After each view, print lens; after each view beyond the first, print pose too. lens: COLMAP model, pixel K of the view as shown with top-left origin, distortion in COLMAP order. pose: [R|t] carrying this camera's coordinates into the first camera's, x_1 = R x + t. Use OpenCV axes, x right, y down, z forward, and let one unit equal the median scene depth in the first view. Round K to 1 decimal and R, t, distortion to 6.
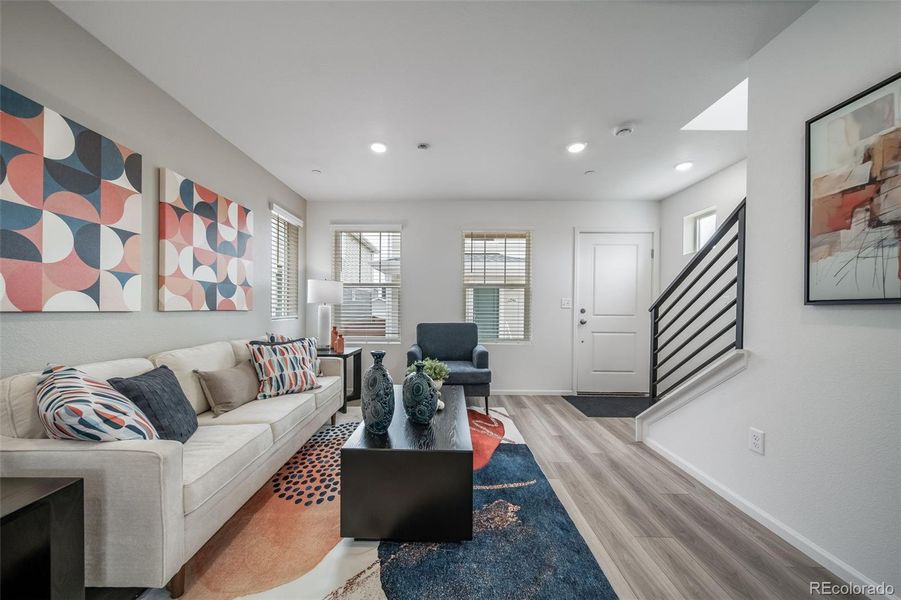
lens RADIAL K [[316.8, 0, 443.6], [0, 316.8, 311.7], [0, 0, 1]] dist [0.001328, -0.000084]
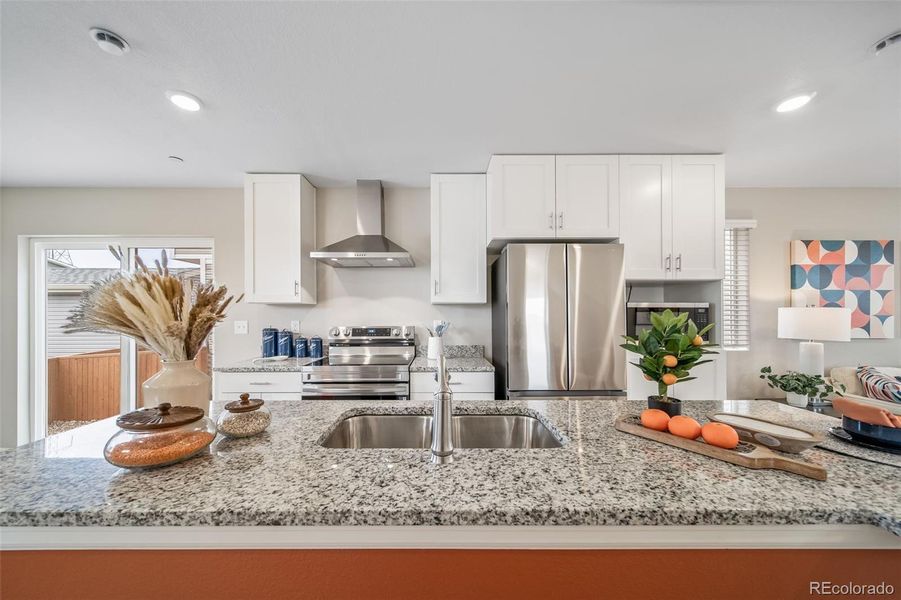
lens RADIAL K [[321.6, 0, 439.4], [0, 321.6, 313.0], [0, 0, 1]] dist [0.001334, 0.000143]
pose [[0.010649, -0.013215, -0.999856, 0.519100], [-0.008965, 0.999871, -0.013310, -0.072718], [0.999903, 0.009105, 0.010529, -1.059109]]
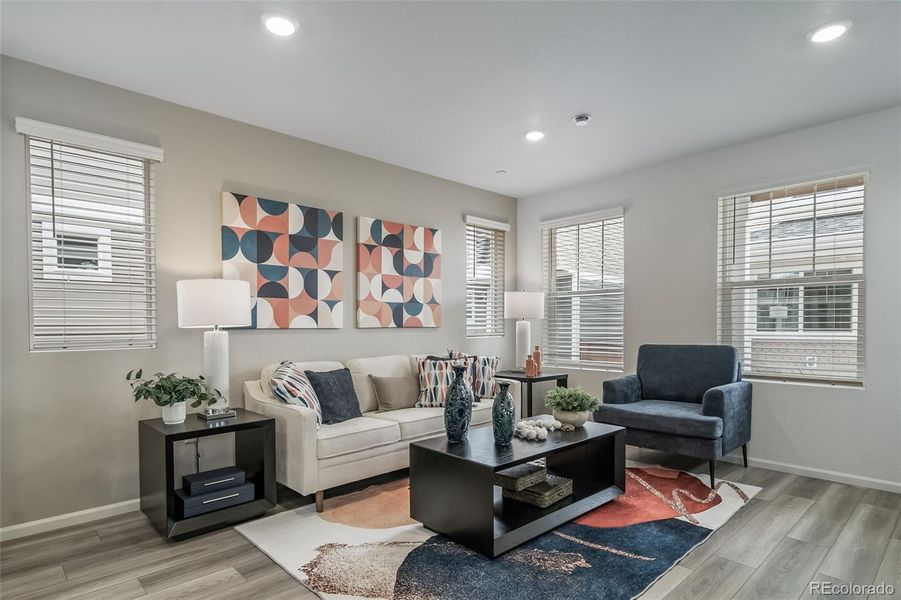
lens RADIAL K [[491.8, 0, 443.5], [0, 491.8, 331.0], [0, 0, 1]] dist [0.018999, 0.000177]
pose [[0.694324, 0.000260, -0.719662, 0.707678], [0.002252, 0.999994, 0.002534, 0.005379], [0.719659, -0.003380, 0.694320, -0.123171]]
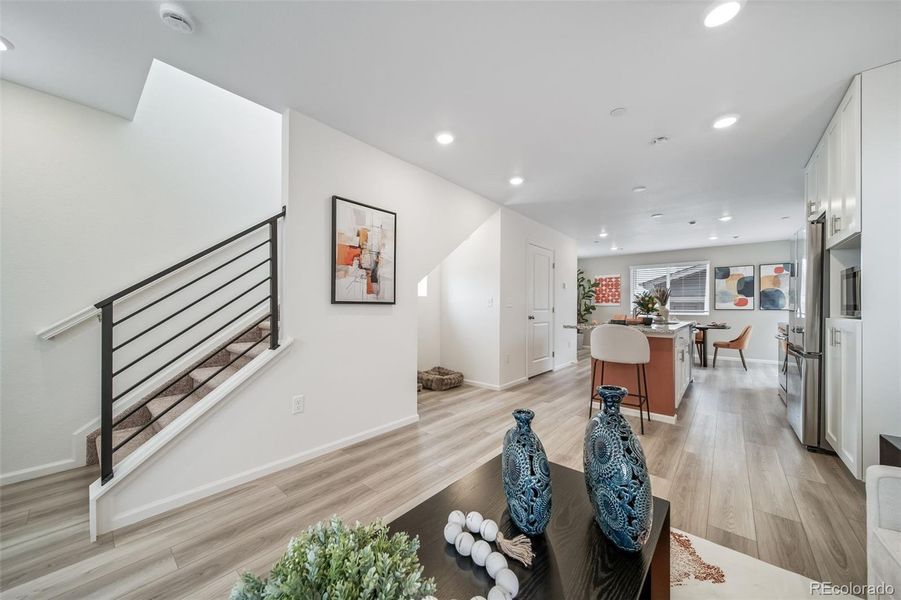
lens RADIAL K [[321.7, 0, 438.8], [0, 321.7, 305.2], [0, 0, 1]] dist [0.001389, -0.000220]
pose [[-0.754540, -0.006071, 0.656226, -0.263516], [-0.005037, 0.999981, 0.003459, -0.013975], [-0.656235, -0.000696, -0.754556, 1.239518]]
